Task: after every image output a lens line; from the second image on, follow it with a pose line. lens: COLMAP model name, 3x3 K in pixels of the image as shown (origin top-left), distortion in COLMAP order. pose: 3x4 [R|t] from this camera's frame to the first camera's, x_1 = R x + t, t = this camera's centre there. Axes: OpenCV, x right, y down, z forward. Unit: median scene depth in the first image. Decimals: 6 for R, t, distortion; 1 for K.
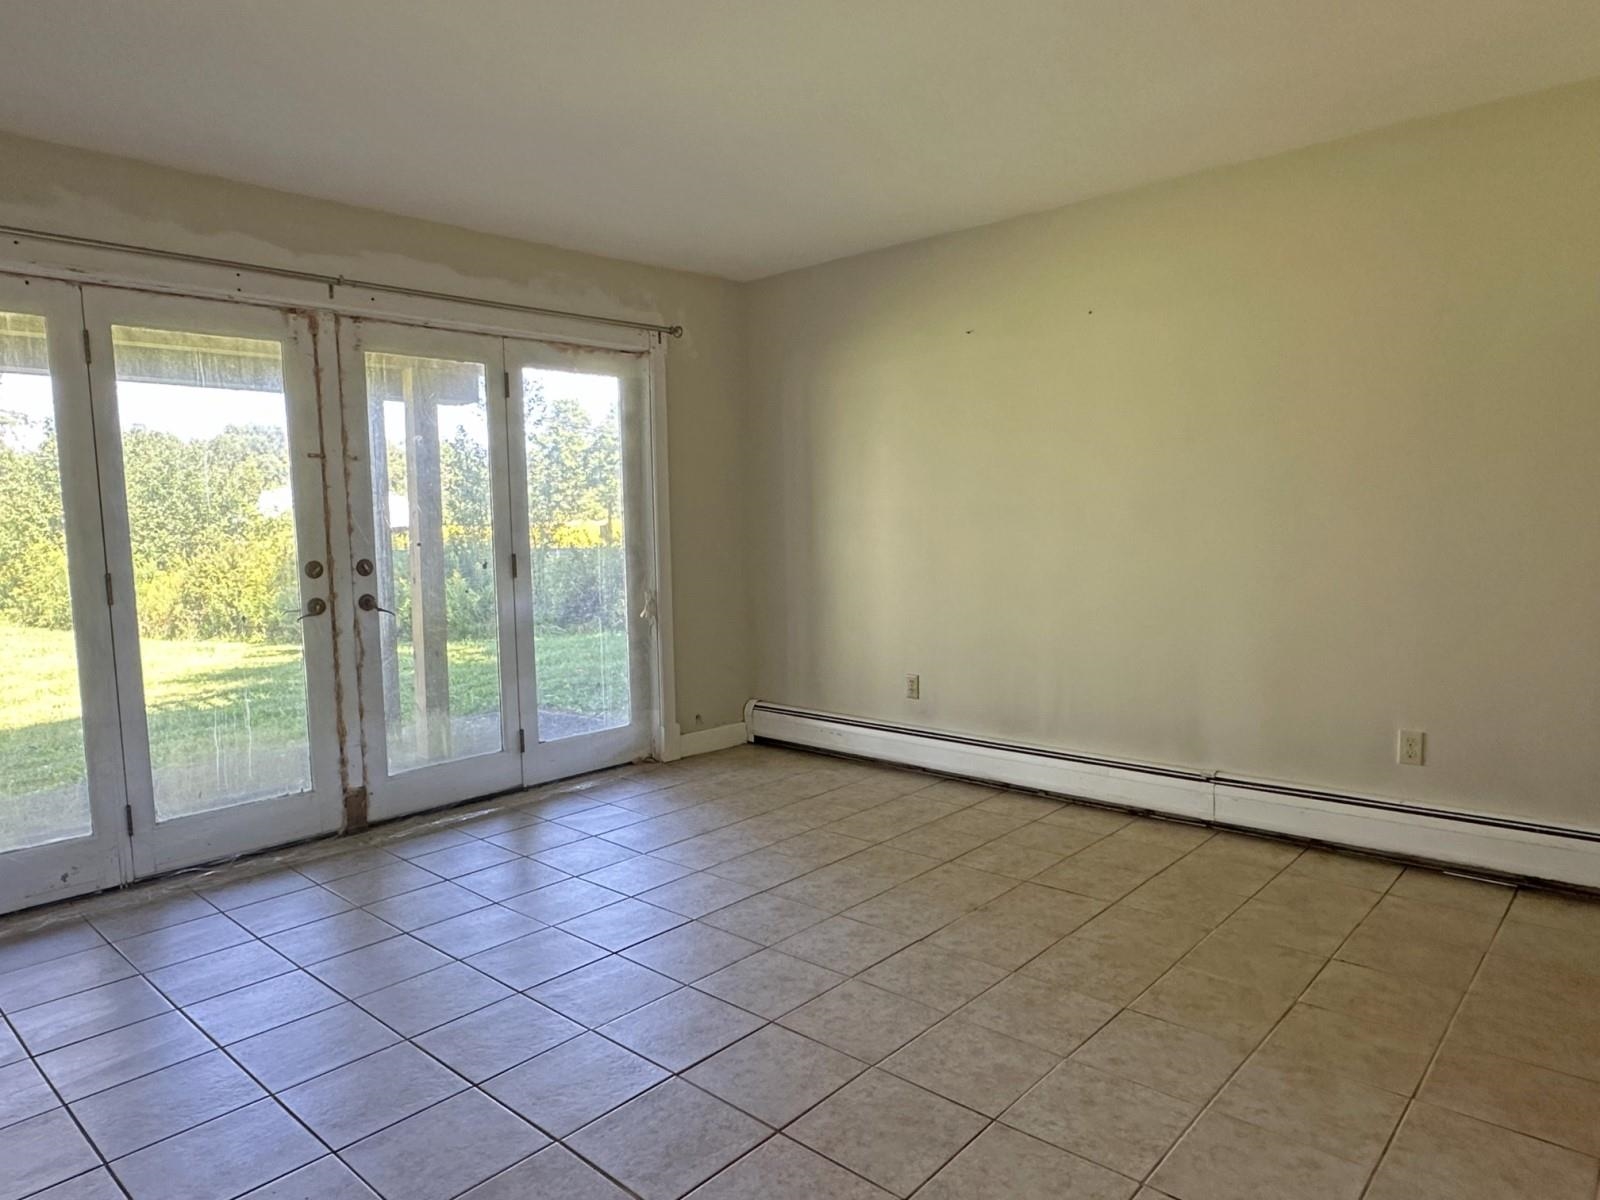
lens RADIAL K [[1054.0, 0, 828.1], [0, 1054.0, 603.6], [0, 0, 1]] dist [0.000219, 0.000813]
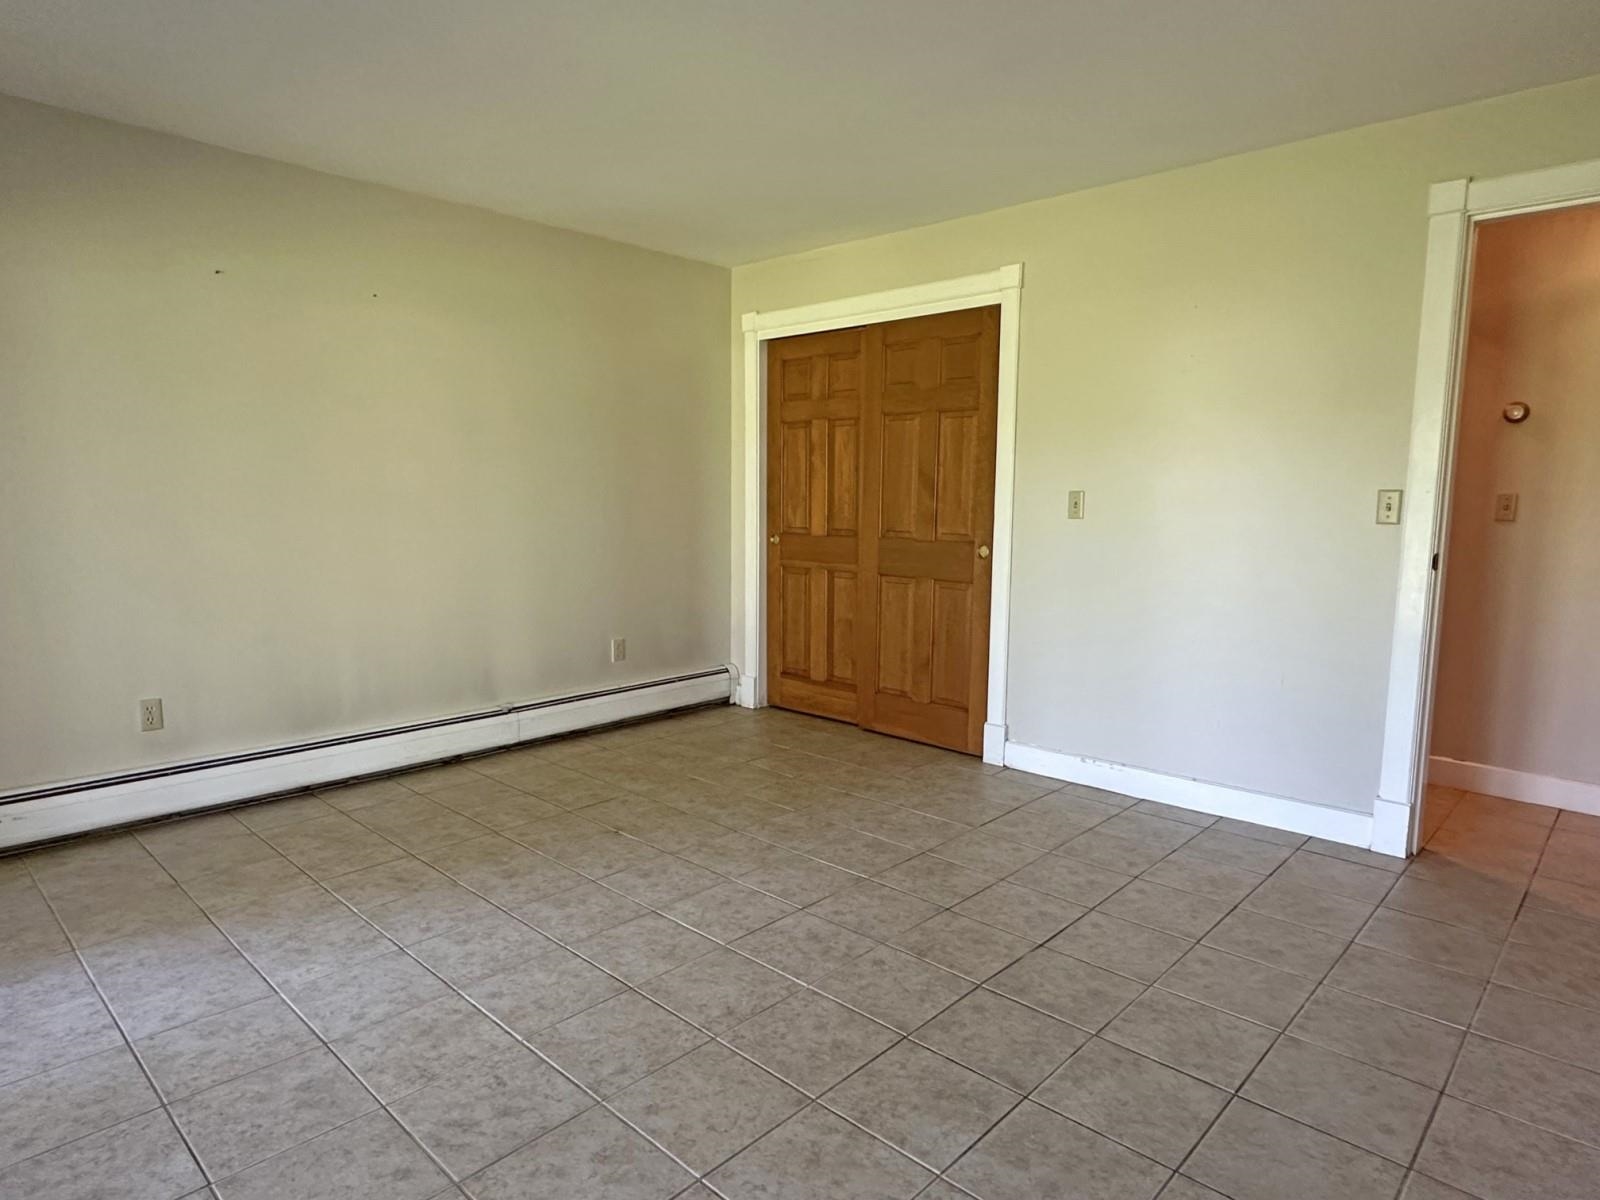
lens RADIAL K [[952.0, 0, 794.6], [0, 952.0, 616.2], [0, 0, 1]] dist [-0.005146, 0.000481]
pose [[0.007665, -0.107042, 0.994225, -0.757886], [0.077323, 0.991341, 0.106136, -0.037272], [-0.996977, 0.076063, 0.015876, 0.661846]]
